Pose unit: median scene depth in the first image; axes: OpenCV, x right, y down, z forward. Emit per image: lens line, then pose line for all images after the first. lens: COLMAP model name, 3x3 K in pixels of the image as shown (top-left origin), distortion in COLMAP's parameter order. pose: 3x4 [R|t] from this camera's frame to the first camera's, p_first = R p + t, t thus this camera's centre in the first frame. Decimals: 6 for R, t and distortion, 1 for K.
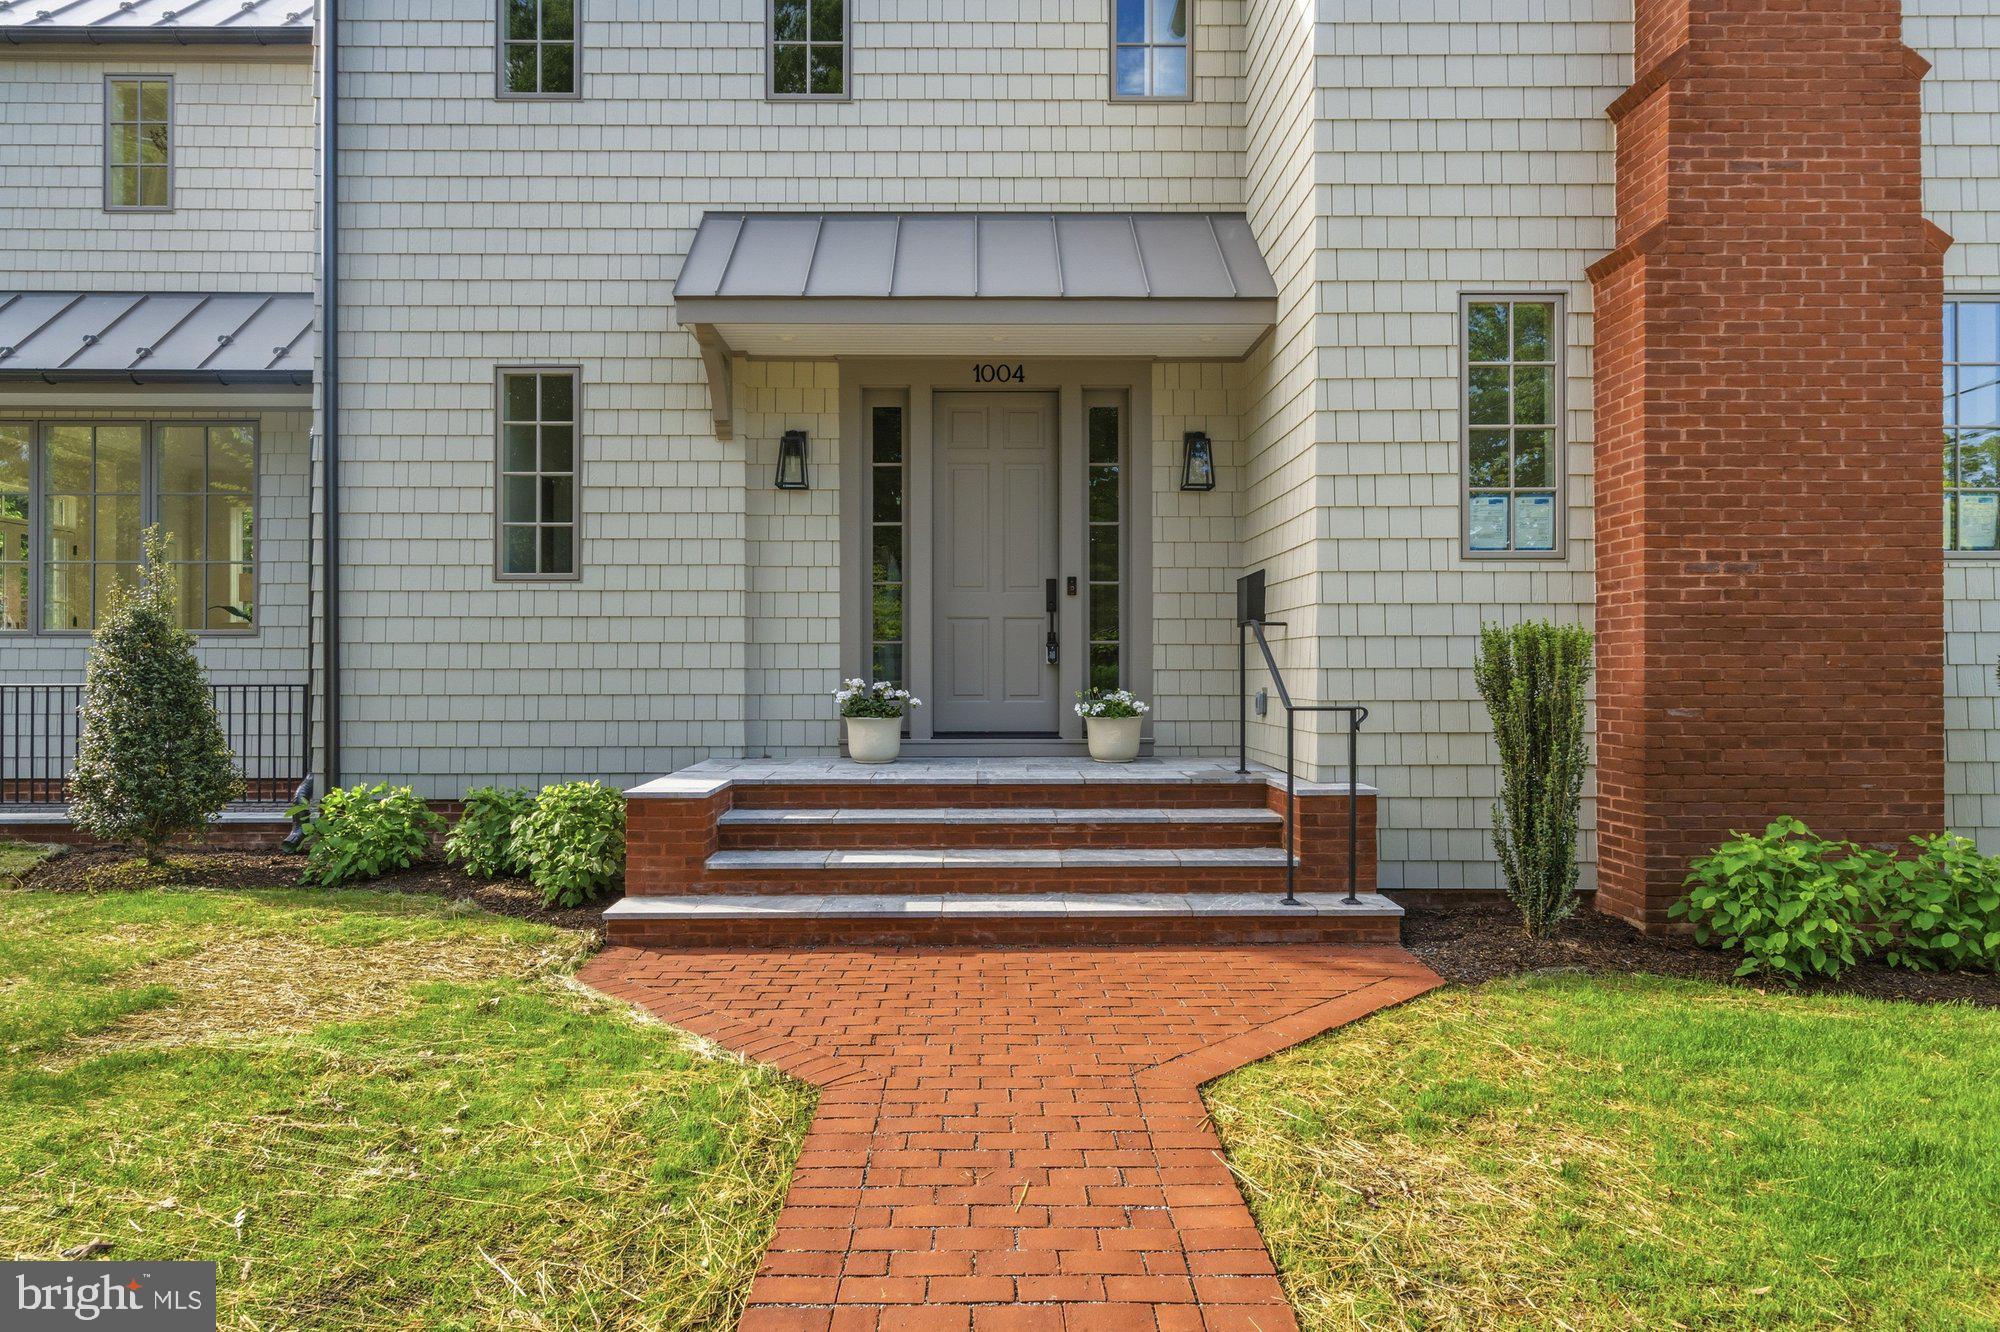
lens RADIAL K [[1086.0, 0, 1000.0], [0, 1086.0, 666.0], [0, 0, 1]] dist [0.005512, 0.001167]
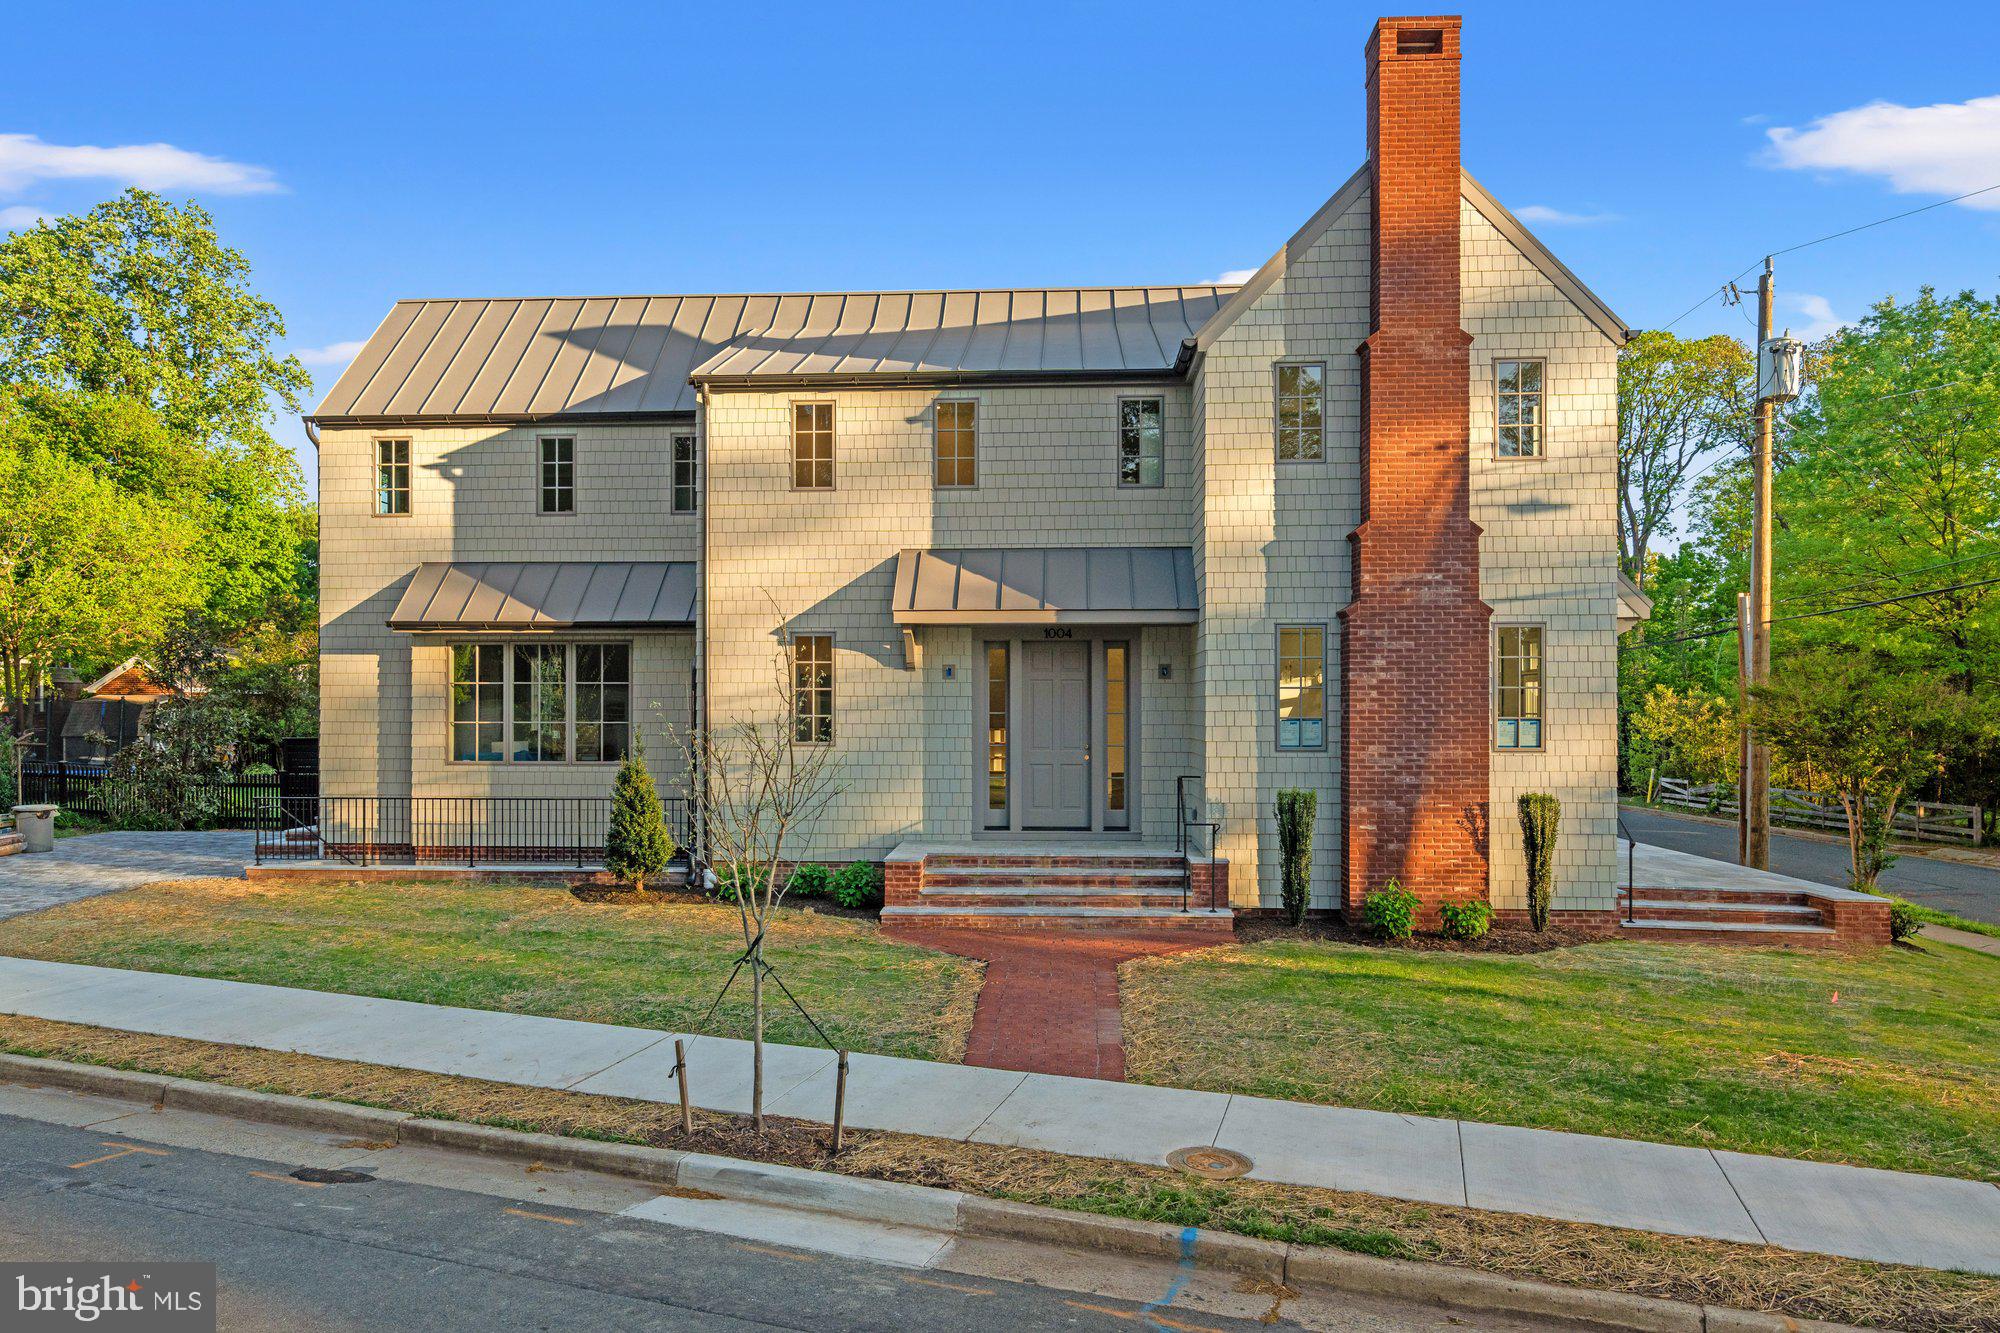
lens RADIAL K [[1257.1, 0, 997.7], [0, 1257.1, 702.8], [0, 0, 1]] dist [0.007526, 0.002295]
pose [[0.997674, -0.000735, -0.068167, 0.047725], [0.000366, 0.999985, -0.005421, -0.158728], [0.068170, 0.005384, 0.997659, -1.298705]]
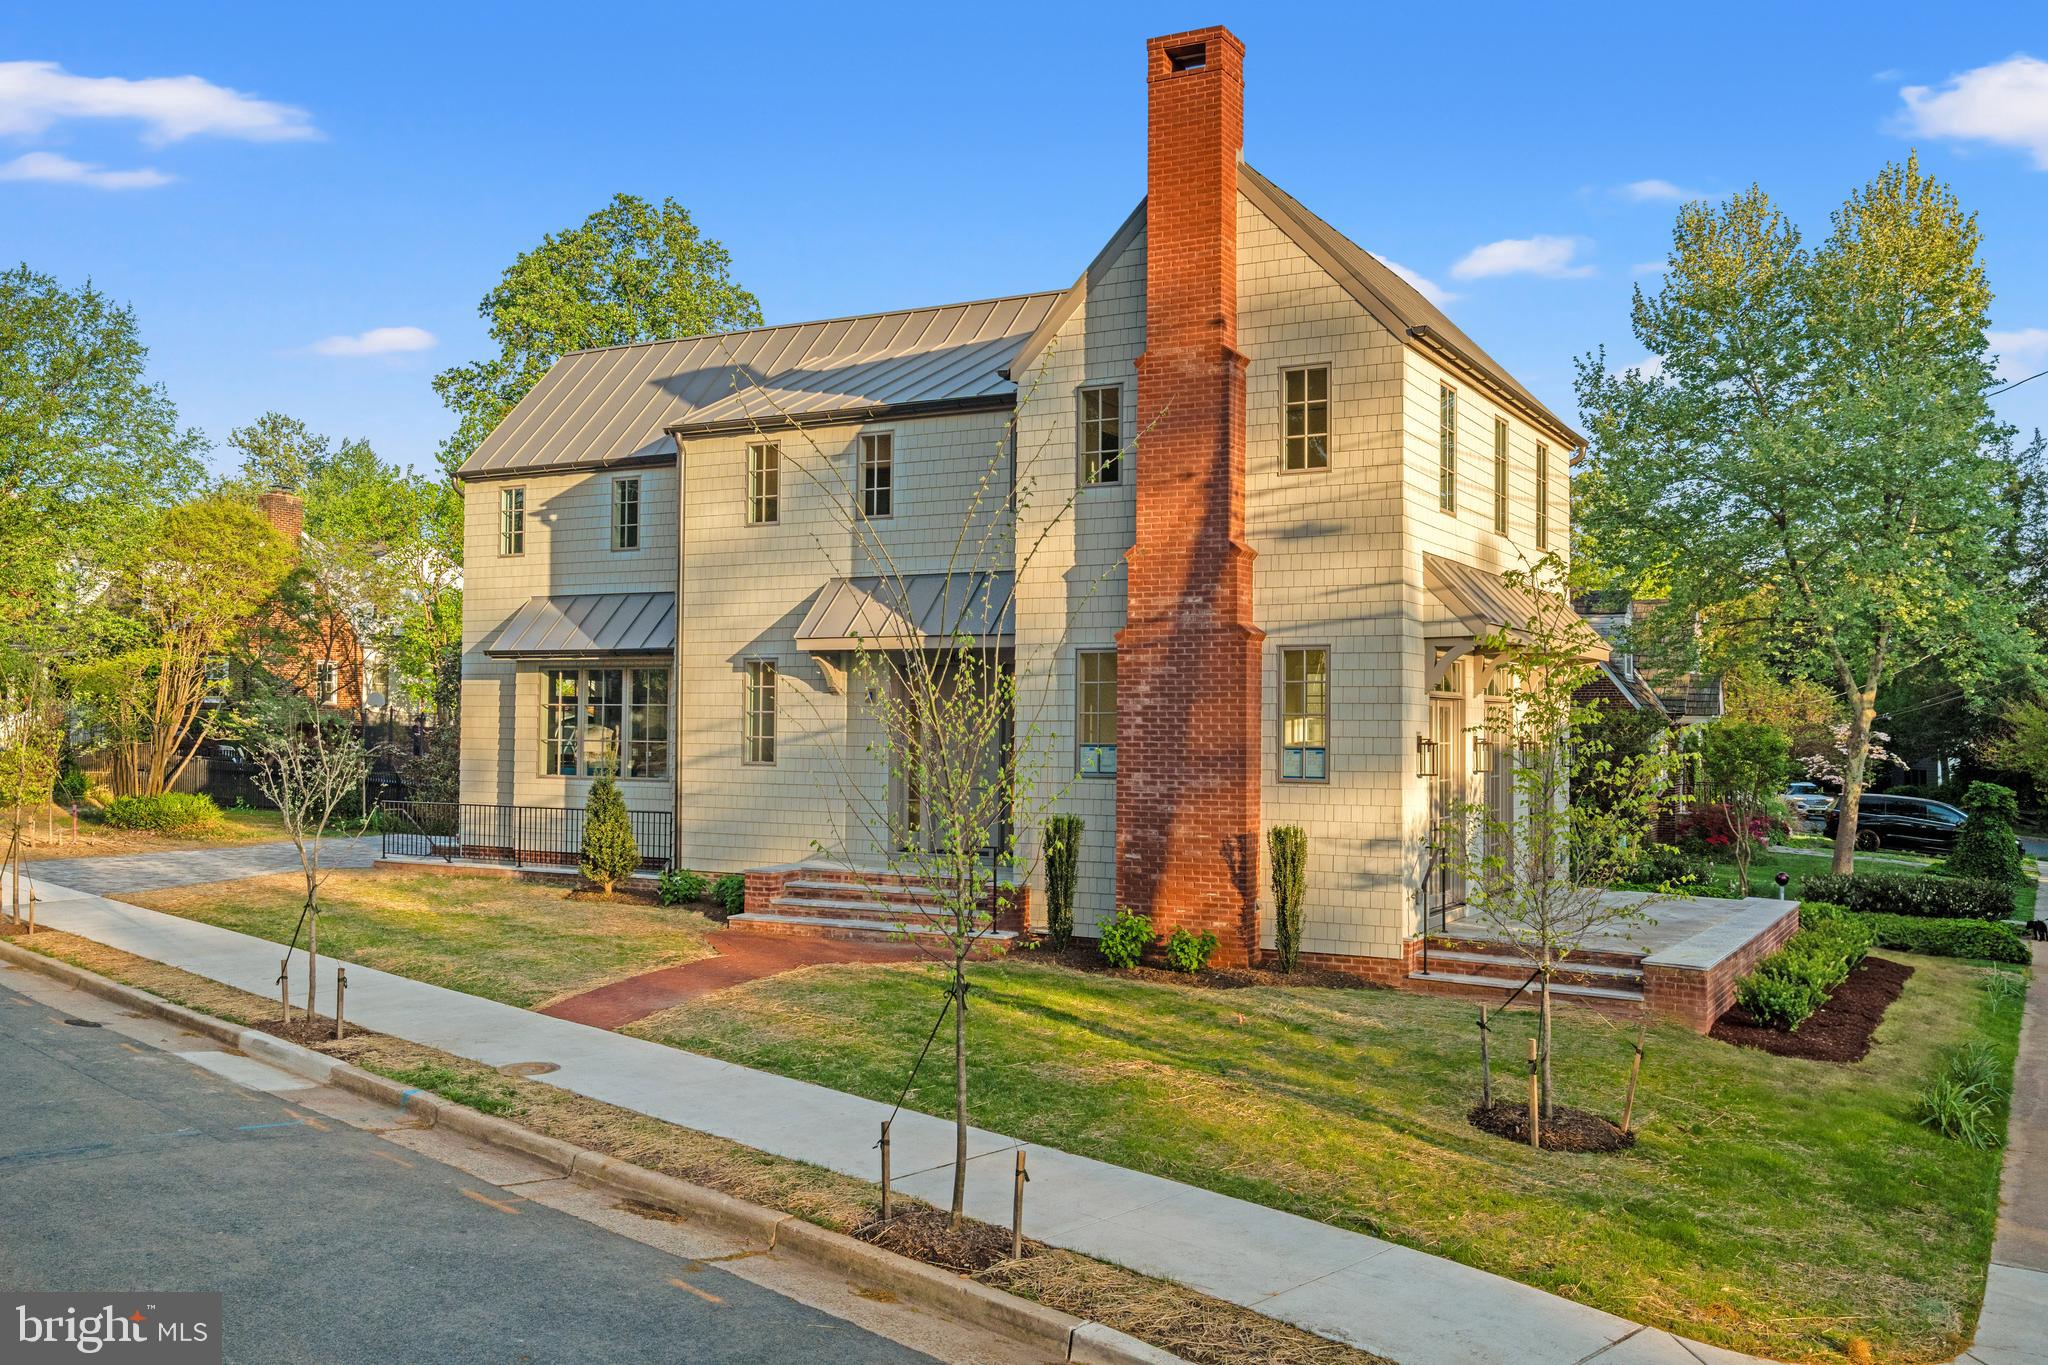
lens RADIAL K [[1692.7, 0, 1021.6], [0, 1692.7, 669.7], [0, 0, 1]] dist [0.003026, 0.003781]
pose [[0.874037, -0.009503, -0.485767, 1.702018], [-0.007737, 0.999410, -0.033472, -0.173056], [0.485798, 0.033014, 0.873447, -1.680166]]
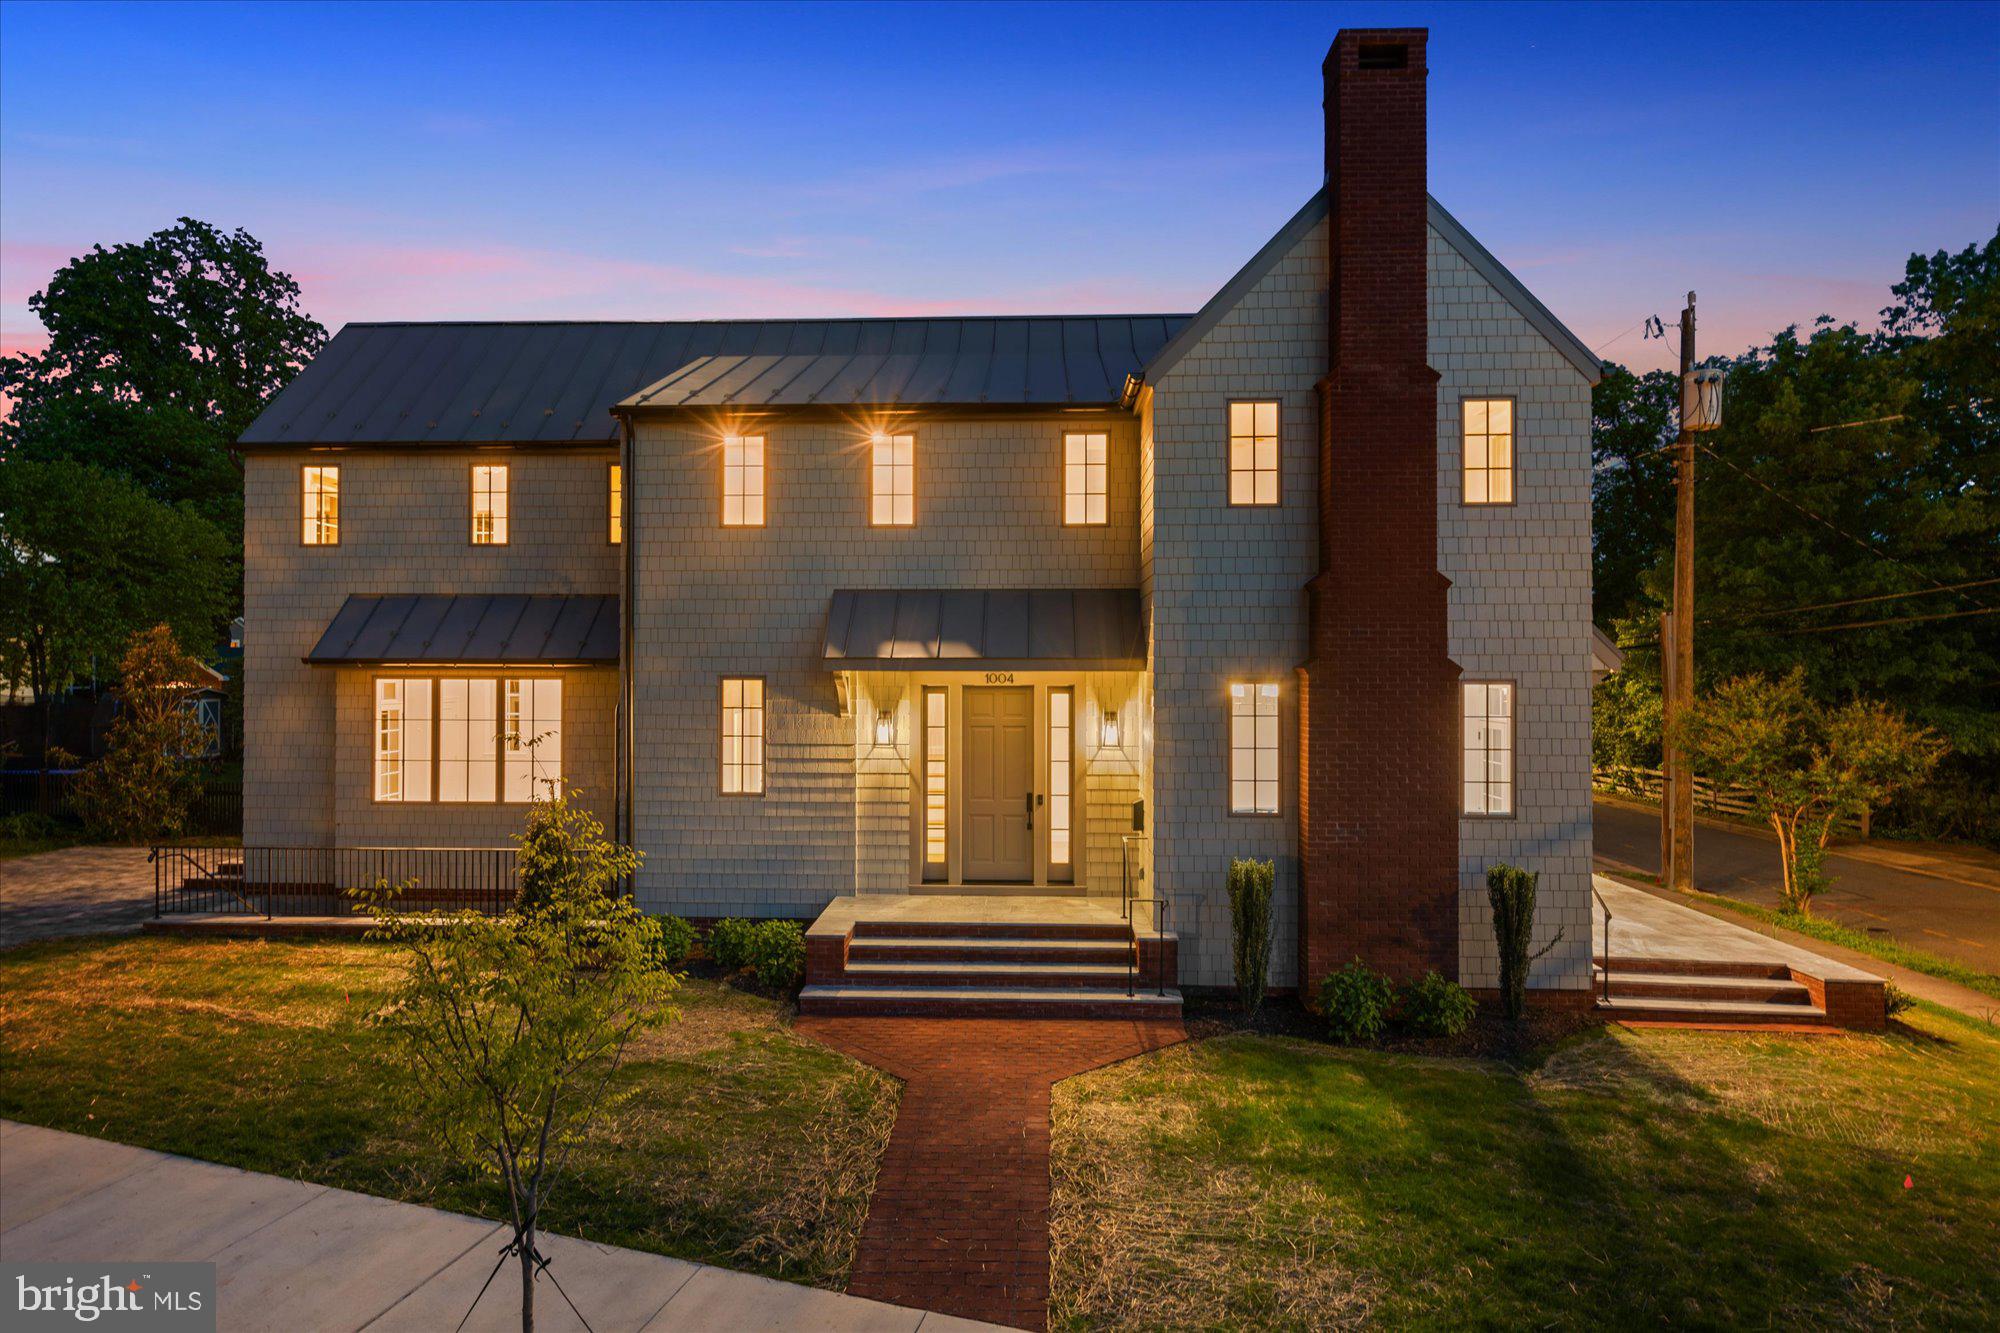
lens RADIAL K [[1086.0, 0, 1000.0], [0, 1086.0, 666.5], [0, 0, 1]] dist [0.005512, 0.001167]
pose [[0.998939, 0.000343, -0.046045, 0.092680], [-0.000815, 0.999947, -0.010218, -0.308777], [0.046039, 0.010245, 0.998887, -0.862018]]
